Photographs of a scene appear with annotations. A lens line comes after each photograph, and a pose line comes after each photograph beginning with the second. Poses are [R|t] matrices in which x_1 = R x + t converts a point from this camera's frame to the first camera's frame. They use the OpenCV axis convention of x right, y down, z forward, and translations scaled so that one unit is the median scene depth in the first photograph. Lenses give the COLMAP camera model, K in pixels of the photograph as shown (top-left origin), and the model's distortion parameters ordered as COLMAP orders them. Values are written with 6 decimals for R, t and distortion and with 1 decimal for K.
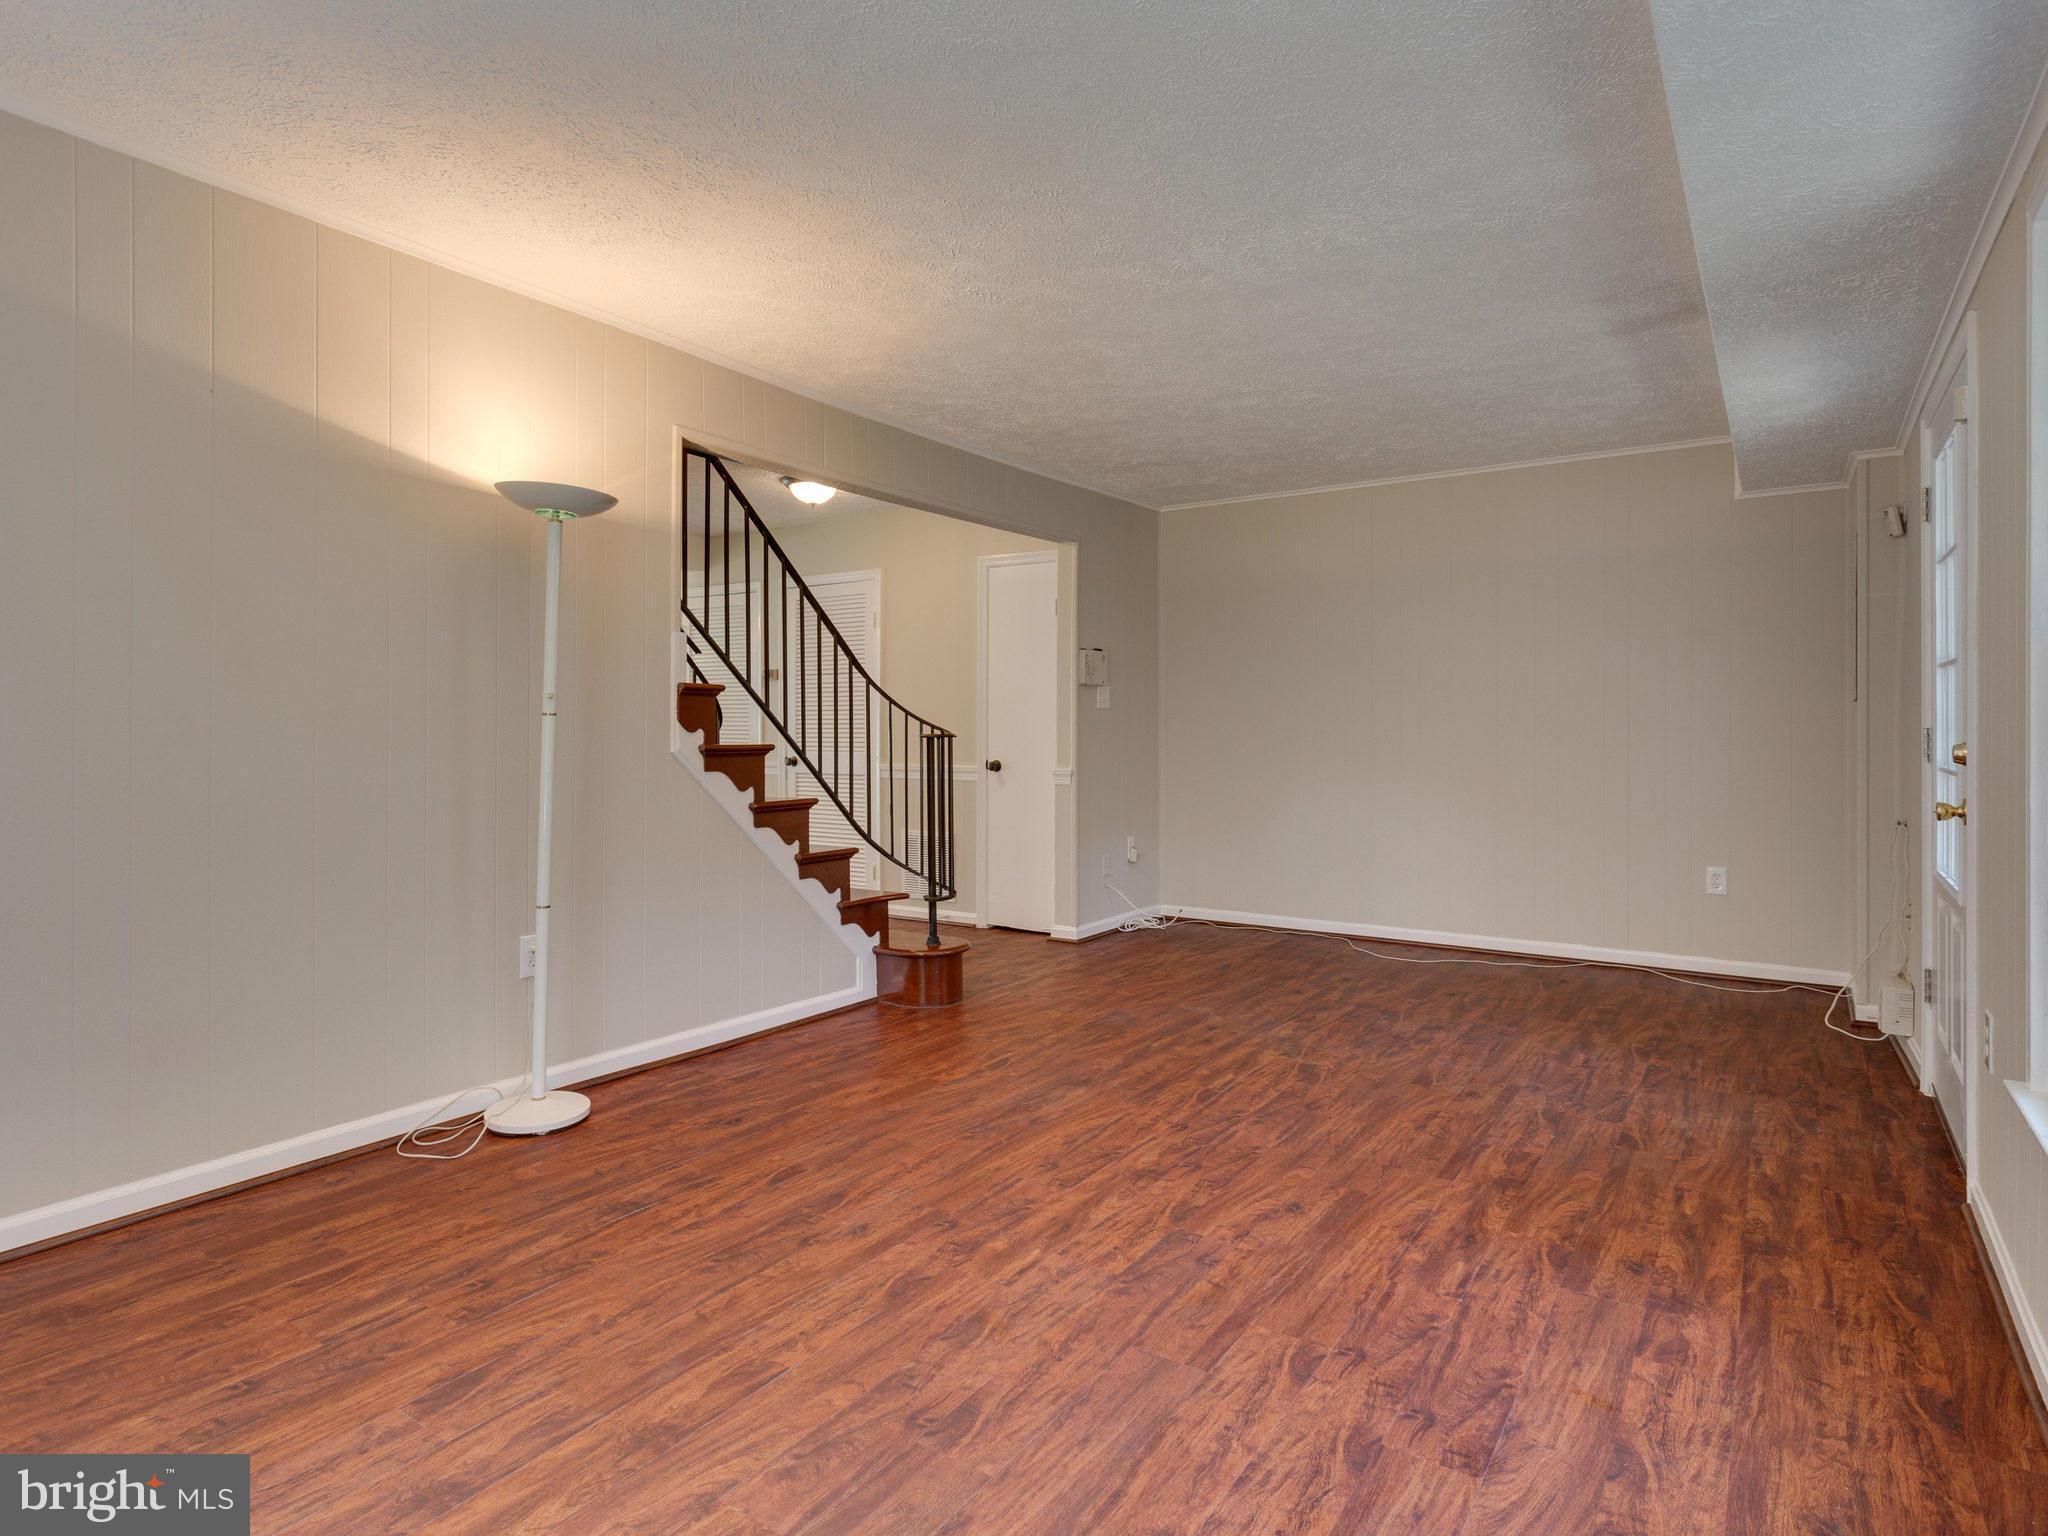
lens RADIAL K [[1102.9, 0, 1025.8], [0, 1102.9, 753.3], [0, 0, 1]] dist [0.004751, -0.003270]
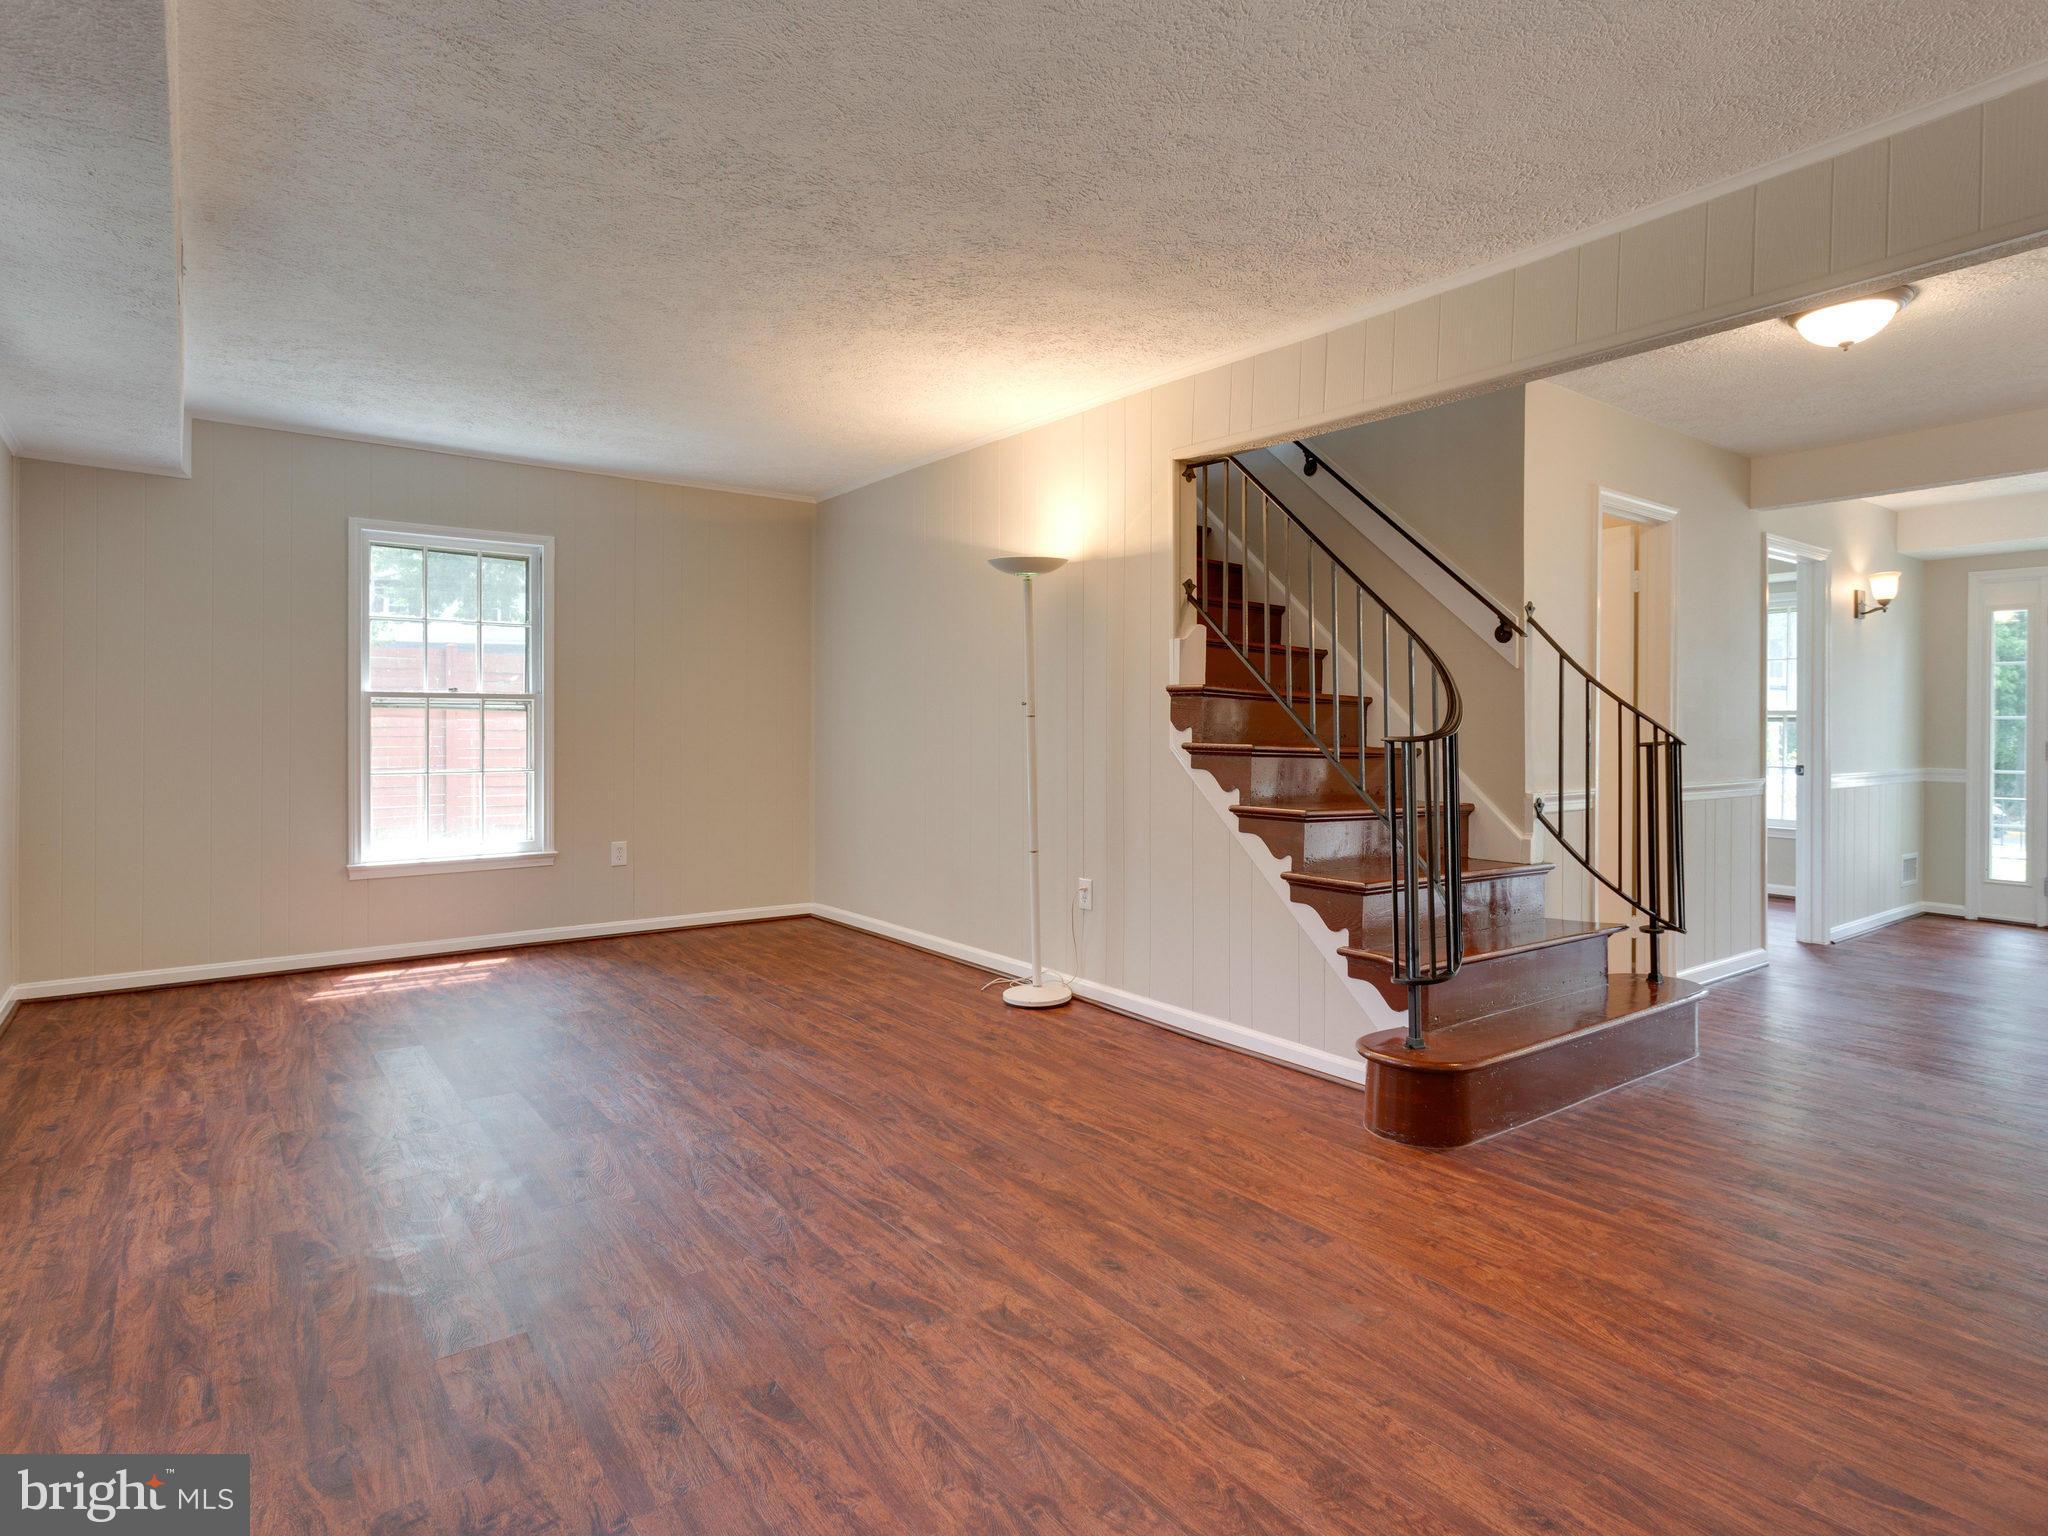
lens RADIAL K [[1102.9, 0, 1028.4], [0, 1102.9, 748.5], [0, 0, 1]] dist [0.004751, -0.003270]
pose [[-0.314504, 0.014730, -0.949142, 0.987692], [-0.027996, 0.999301, 0.024785, -0.031618], [0.948843, 0.034368, -0.313872, 1.545347]]
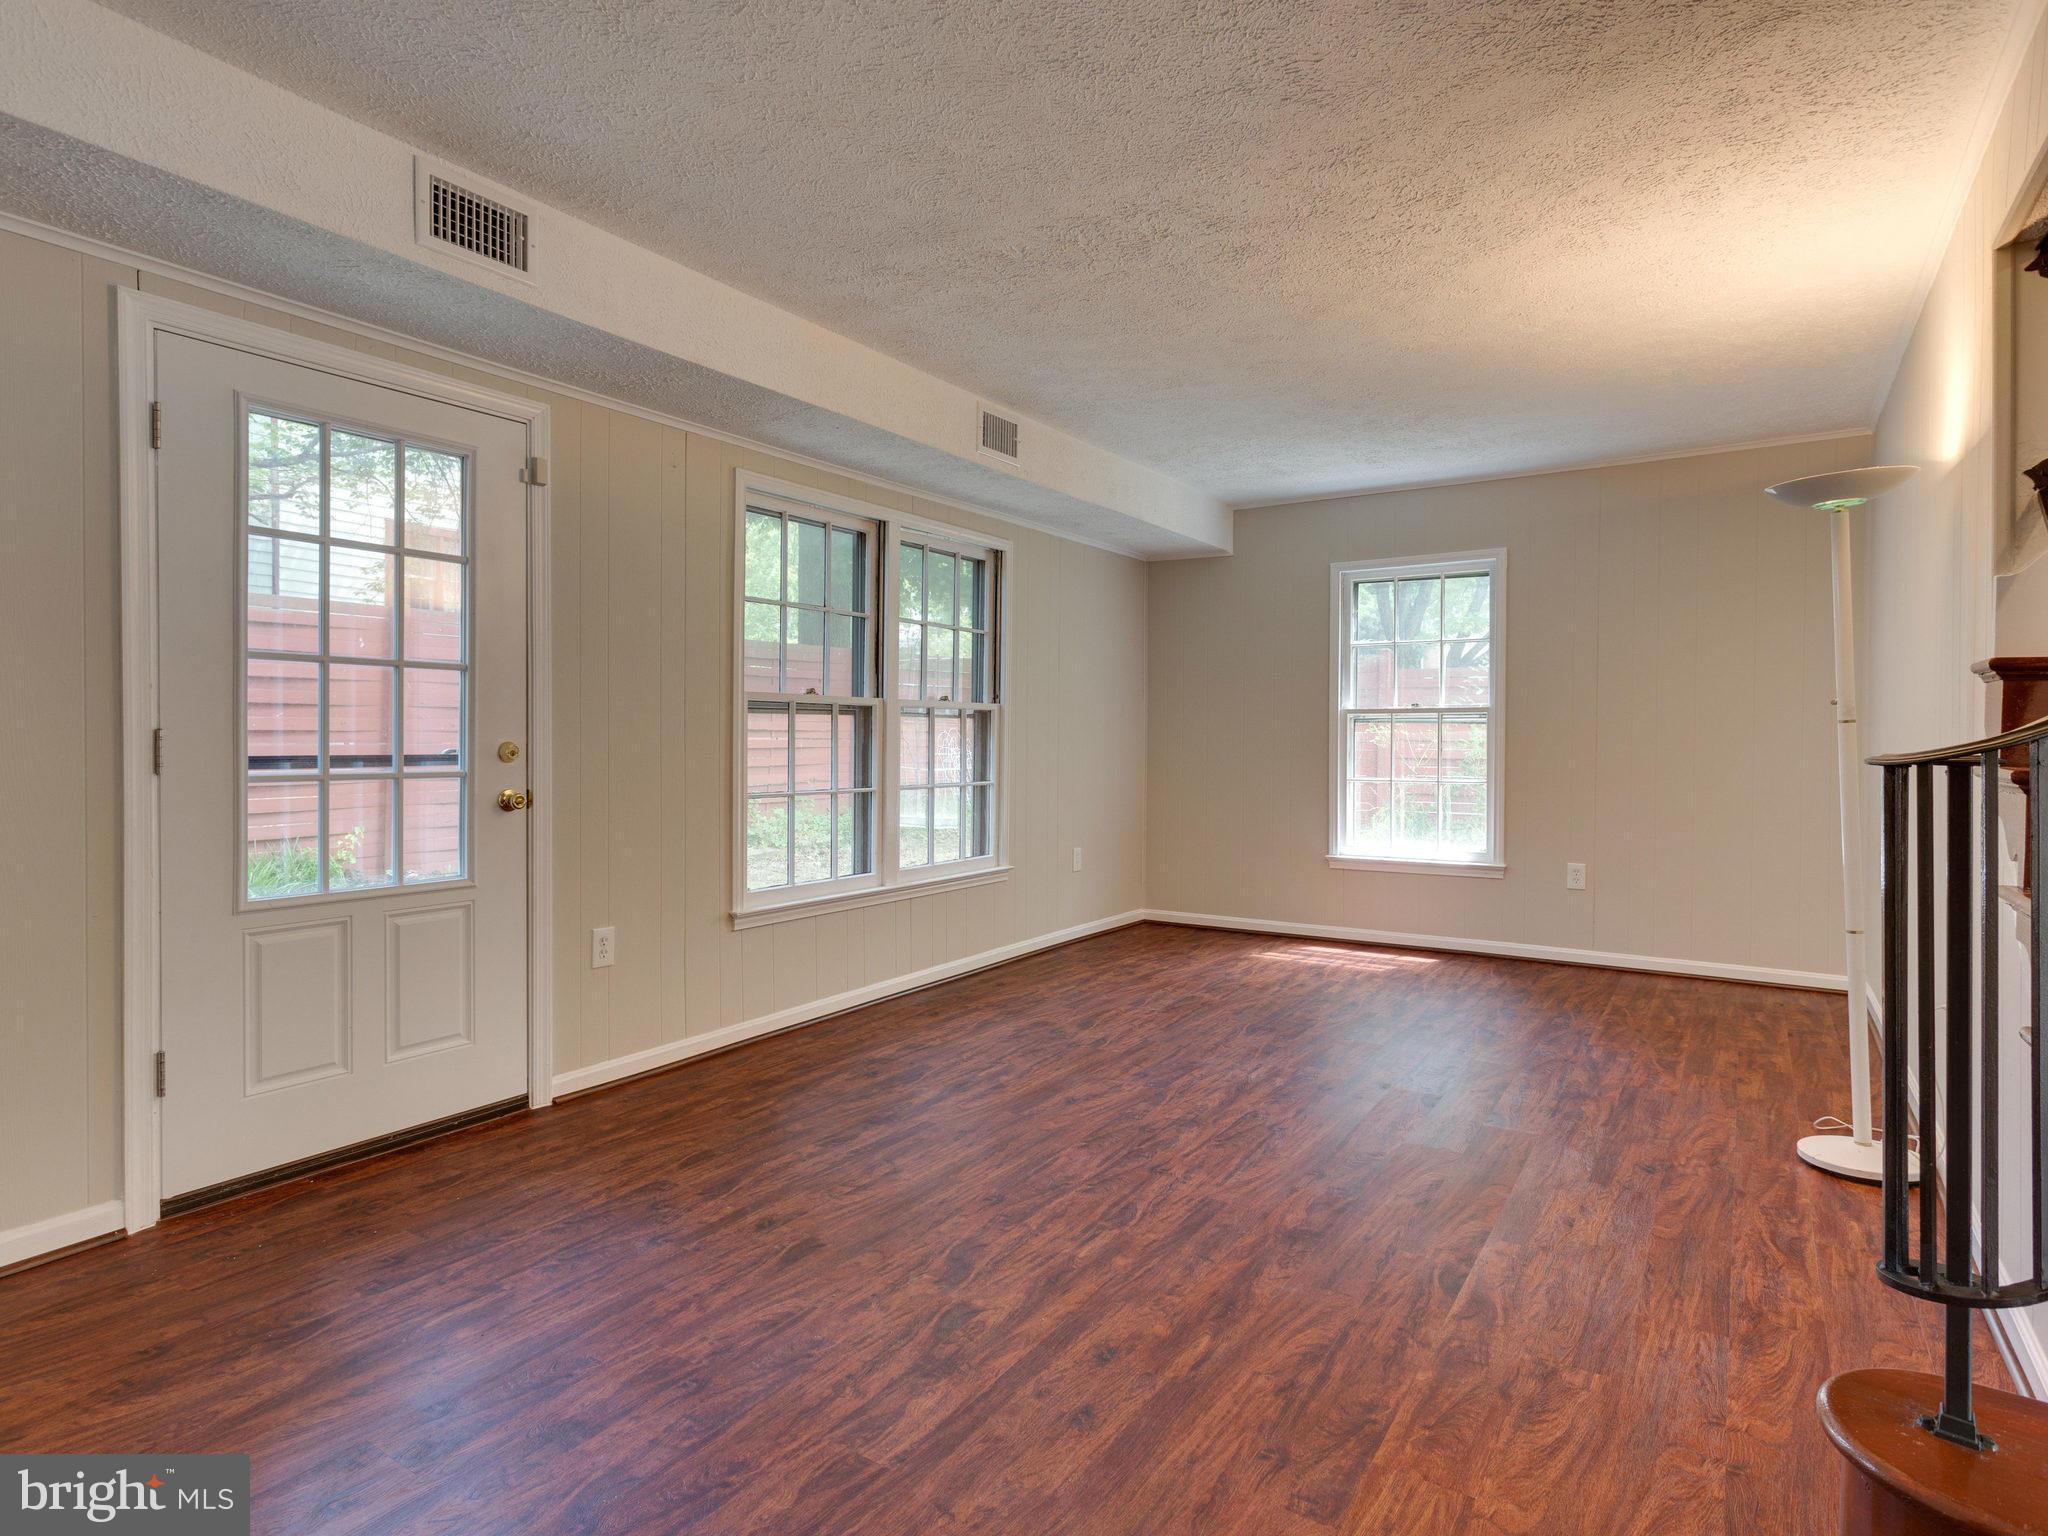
lens RADIAL K [[1102.9, 0, 1034.7], [0, 1102.9, 757.7], [0, 0, 1]] dist [0.004751, -0.003270]
pose [[-0.999695, -0.003662, -0.024434, 0.285372], [-0.004705, 0.999075, 0.042753, -0.043986], [0.024255, 0.042855, -0.998787, 2.036347]]
